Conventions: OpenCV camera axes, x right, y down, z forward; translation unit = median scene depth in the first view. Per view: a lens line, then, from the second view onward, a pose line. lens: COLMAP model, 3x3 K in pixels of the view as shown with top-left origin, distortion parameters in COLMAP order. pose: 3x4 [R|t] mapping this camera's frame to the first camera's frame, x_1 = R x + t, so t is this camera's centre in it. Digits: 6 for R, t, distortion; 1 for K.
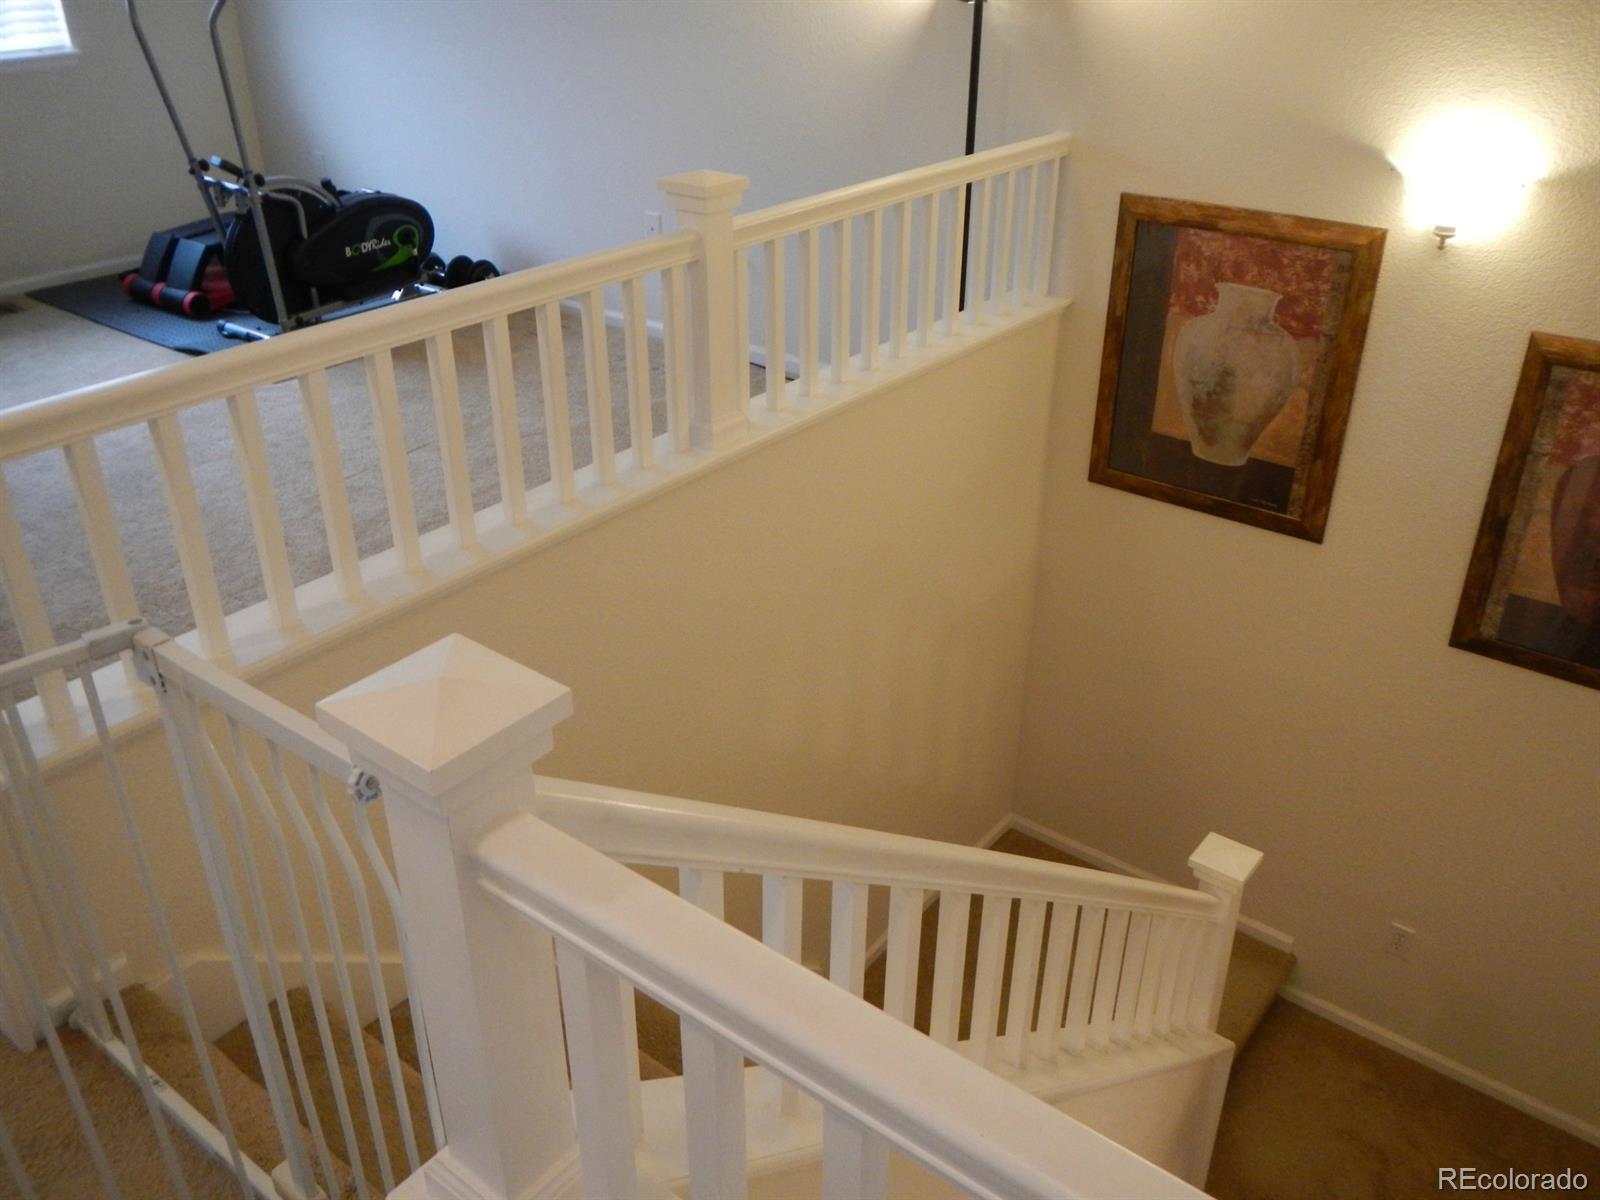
lens RADIAL K [[1327.7, 0, 802.0], [0, 1327.7, 597.0], [0, 0, 1]] dist [-0.002753, -0.010550]
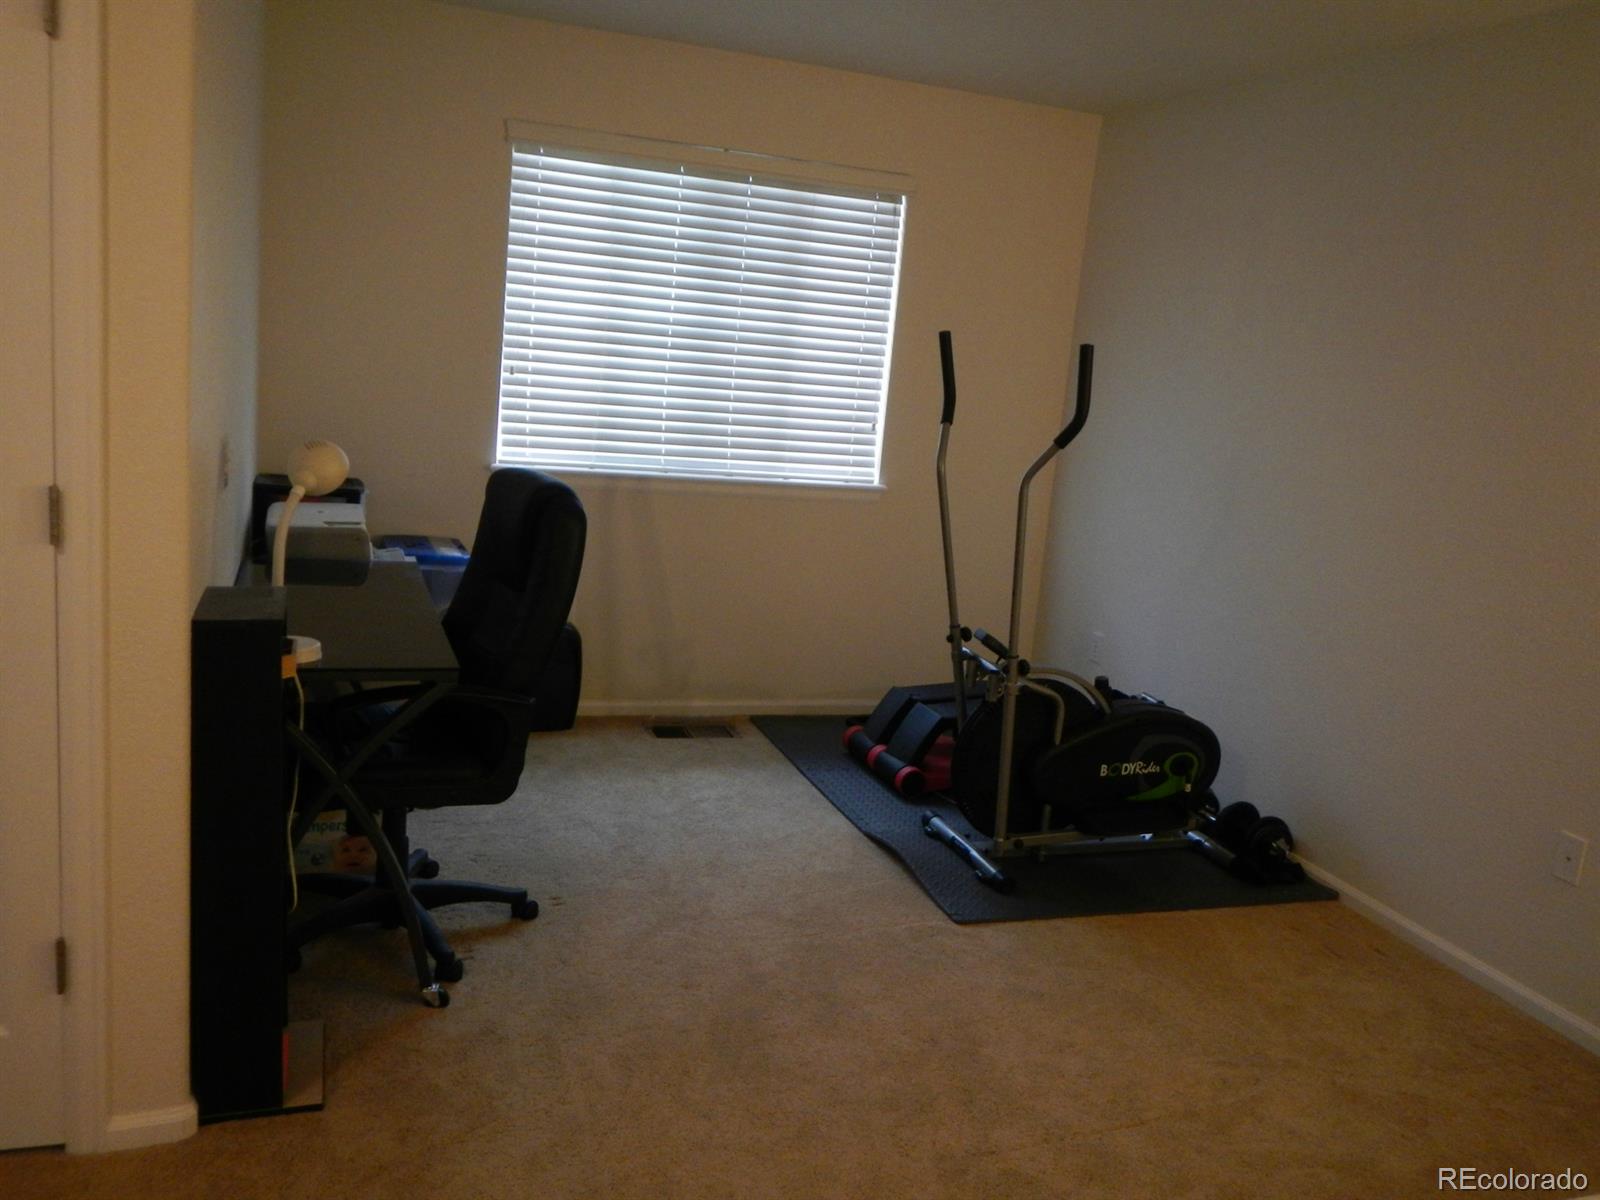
lens RADIAL K [[1327.7, 0, 800.9], [0, 1327.7, 607.4], [0, 0, 1]] dist [-0.002753, -0.010550]
pose [[0.841332, 0.174453, -0.511592, -0.112345], [-0.329833, 0.915537, -0.230223, -0.111102], [0.428218, 0.362434, 0.827811, 0.253486]]
